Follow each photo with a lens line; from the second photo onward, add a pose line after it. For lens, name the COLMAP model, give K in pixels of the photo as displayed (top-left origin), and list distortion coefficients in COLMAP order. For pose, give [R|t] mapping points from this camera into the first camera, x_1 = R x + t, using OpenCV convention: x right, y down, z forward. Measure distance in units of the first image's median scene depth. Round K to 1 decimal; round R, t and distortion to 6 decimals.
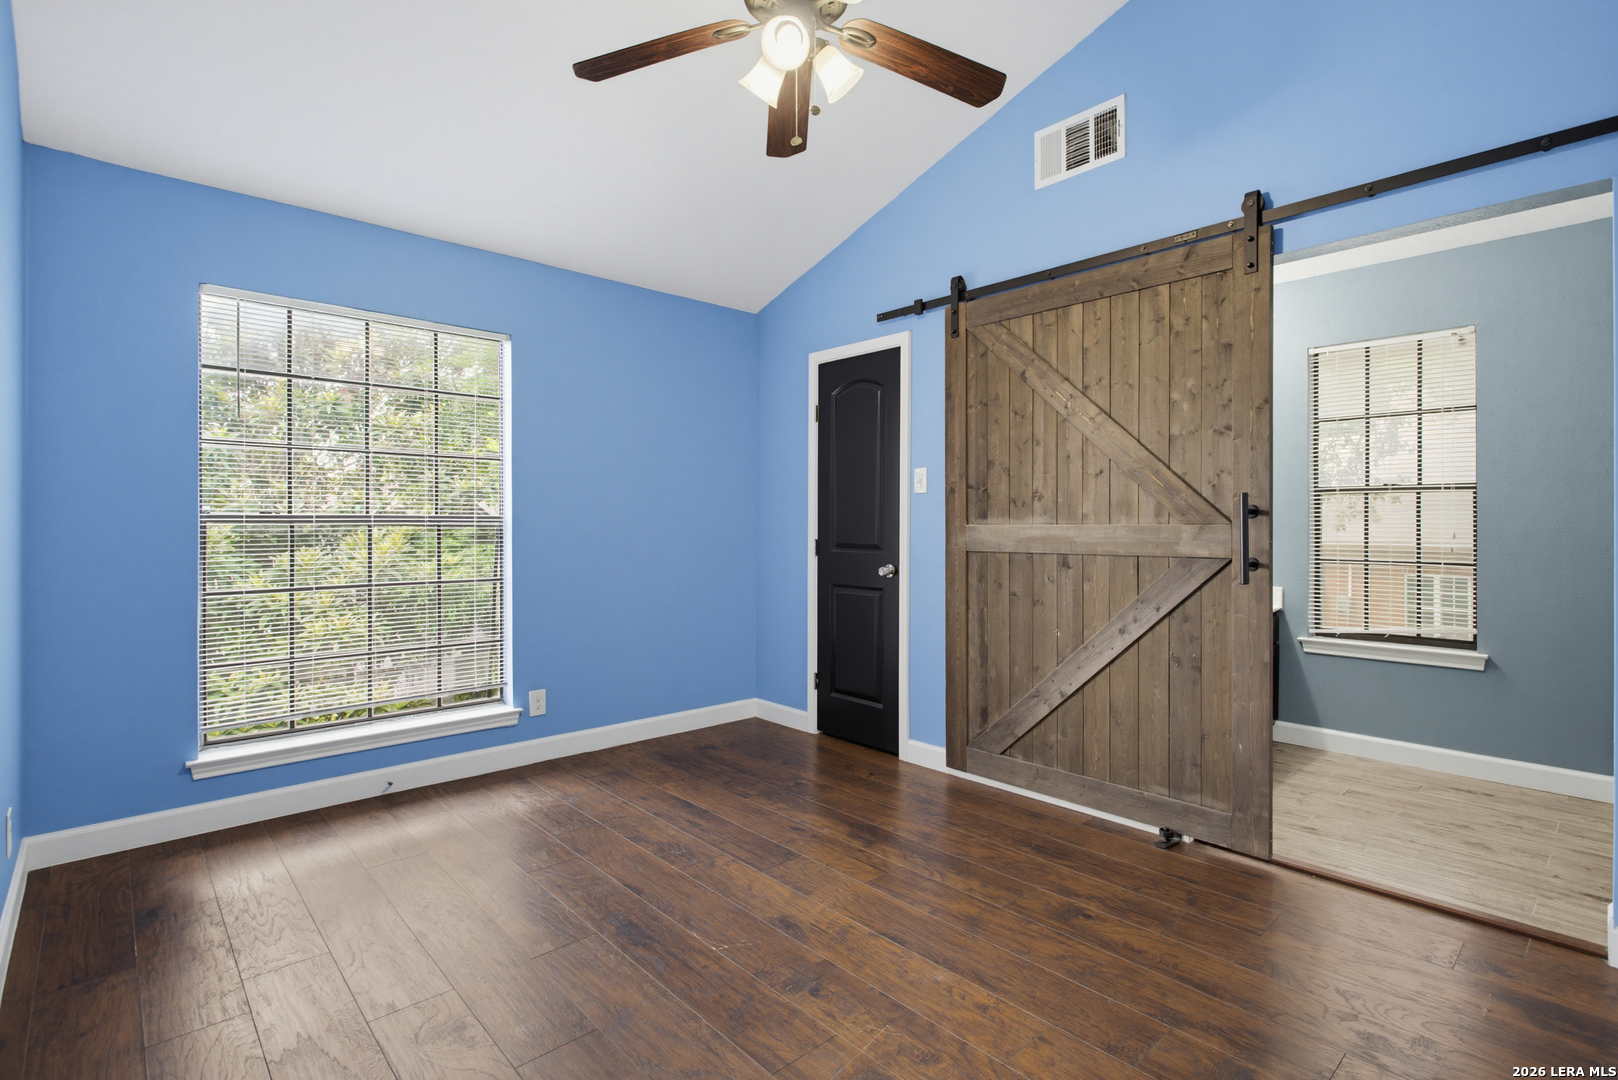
lens RADIAL K [[759.0, 0, 815.0], [0, 759.0, 521.4], [0, 0, 1]] dist [-0.004473, 0.000723]
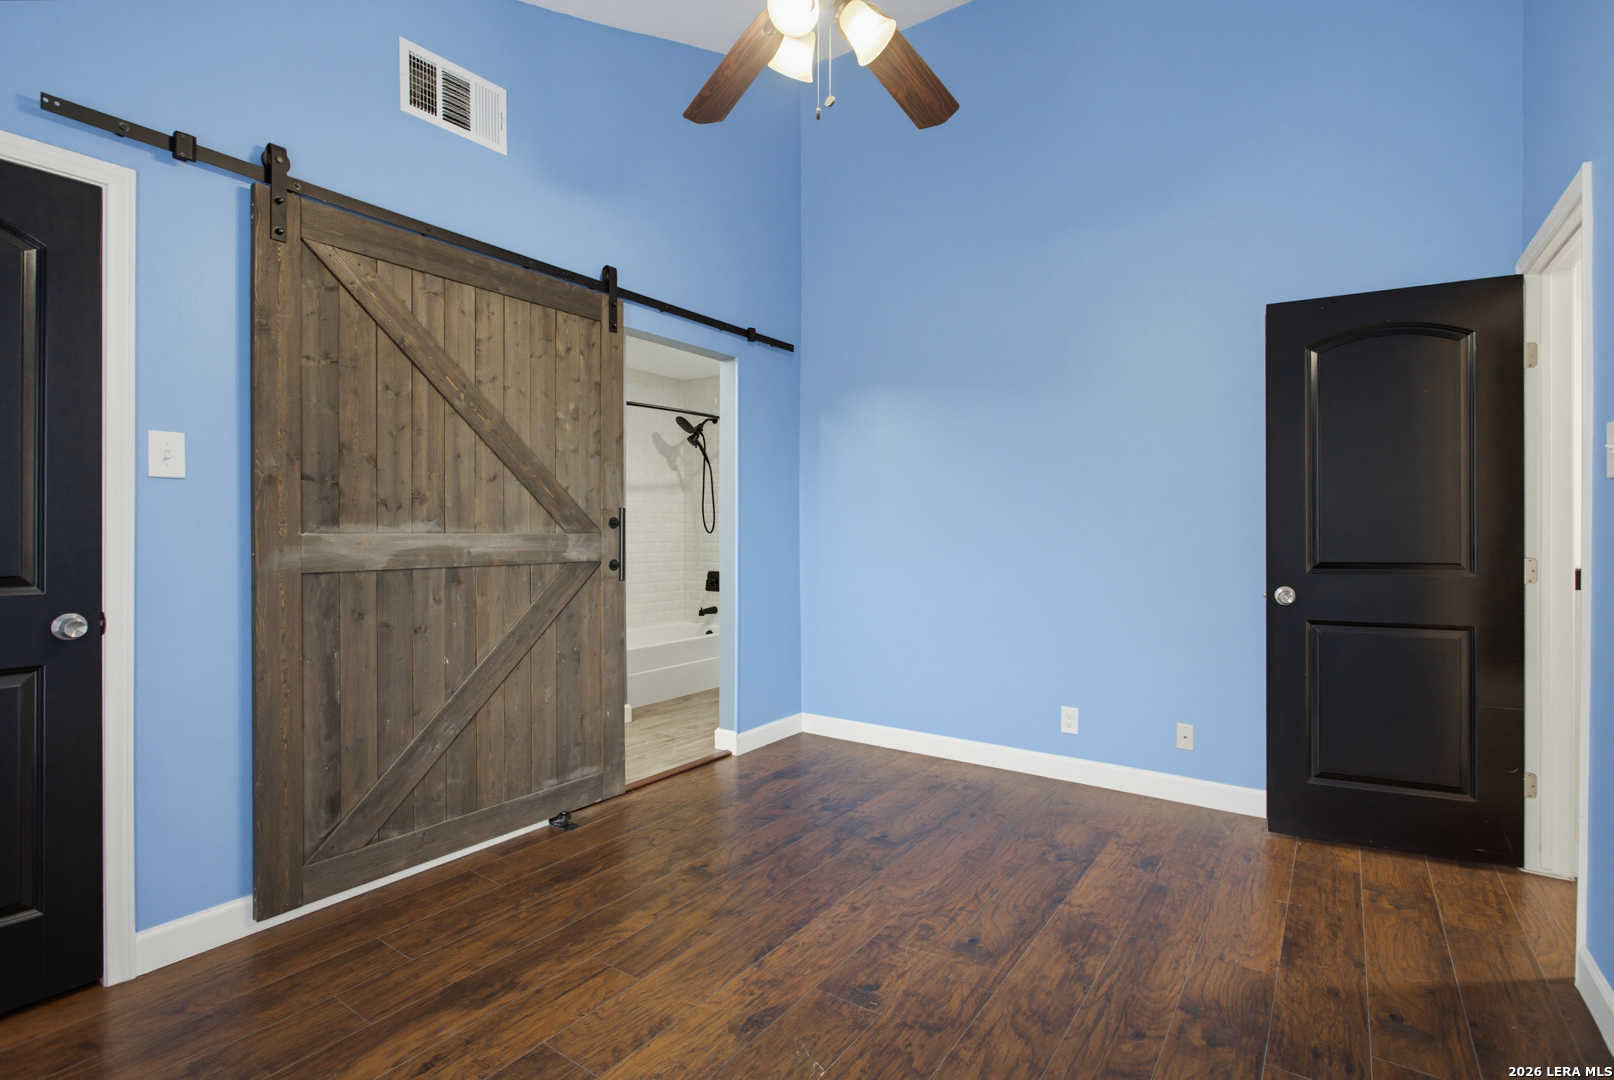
lens RADIAL K [[766.2, 0, 802.2], [0, 766.2, 531.0], [0, 0, 1]] dist [-0.003318, 0.000105]
pose [[-0.199499, -0.002737, 0.979894, -0.640034], [-0.008720, 0.999961, 0.001018, -0.002909], [-0.979859, -0.008342, -0.199516, 0.832146]]
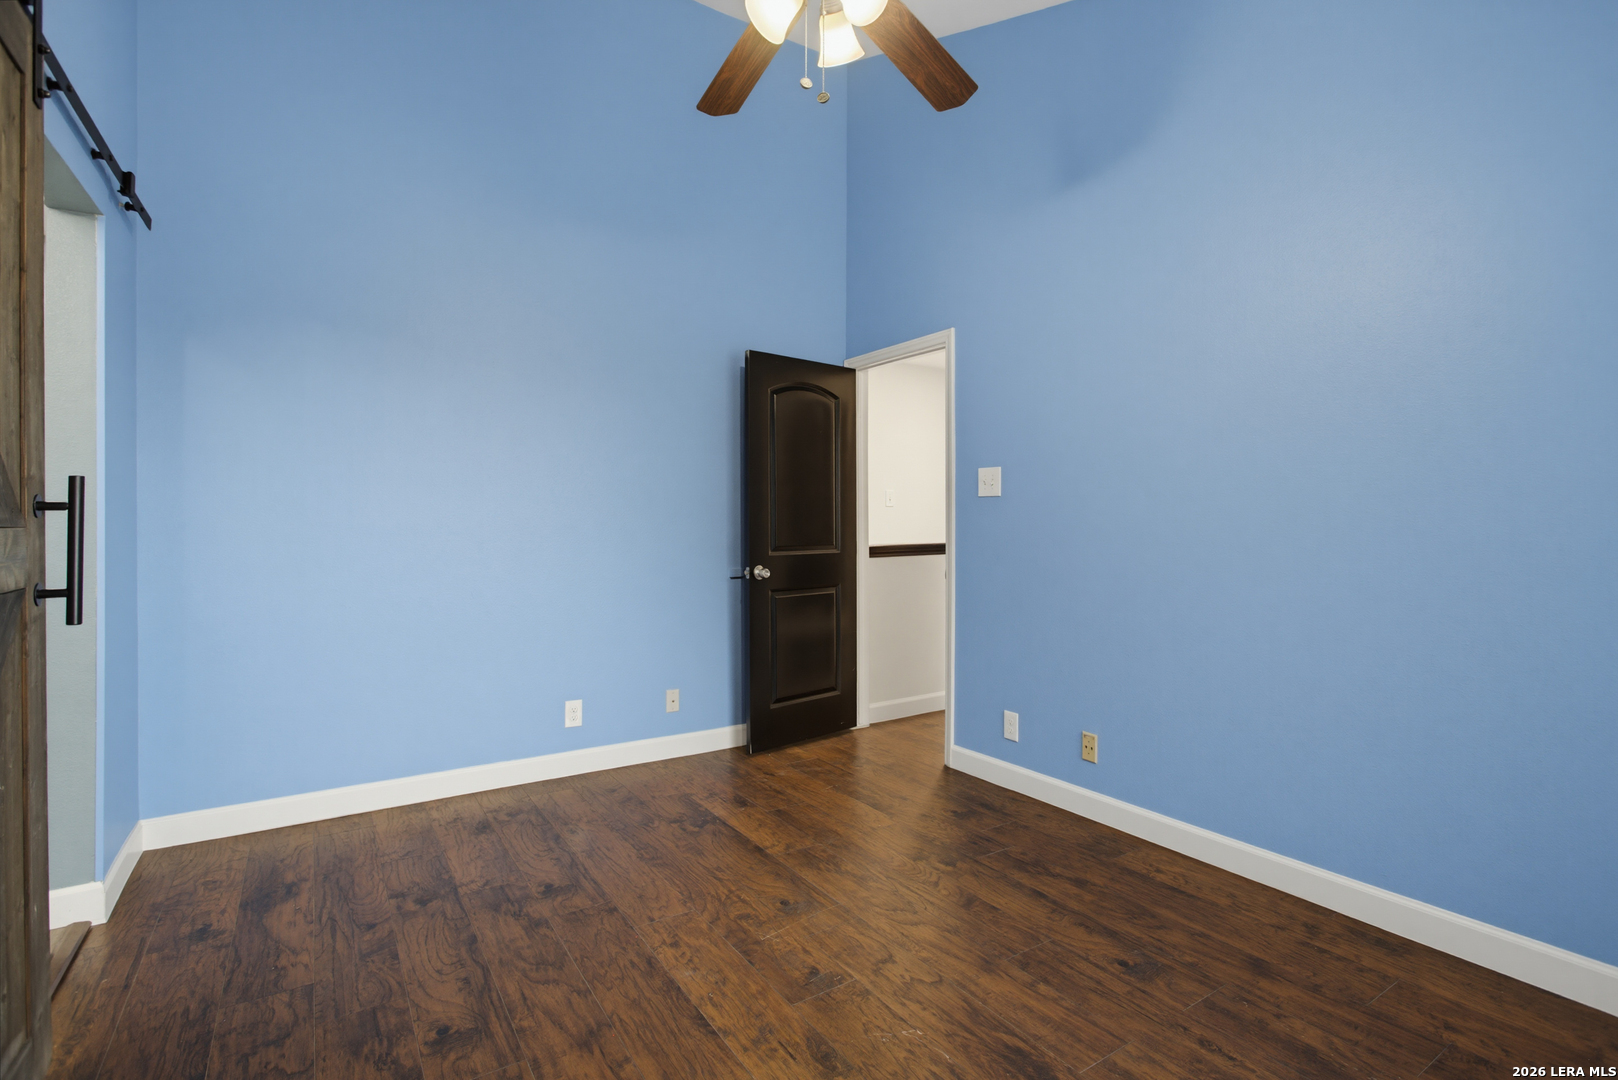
lens RADIAL K [[777.7, 0, 809.0], [0, 777.7, 540.0], [0, 0, 1]] dist [-0.002408, 0.000066]
pose [[-0.986713, -0.008314, 0.162257, -0.104628], [-0.006237, 0.999892, 0.013306, 0.002013], [-0.162350, 0.012117, -0.986659, 1.312396]]
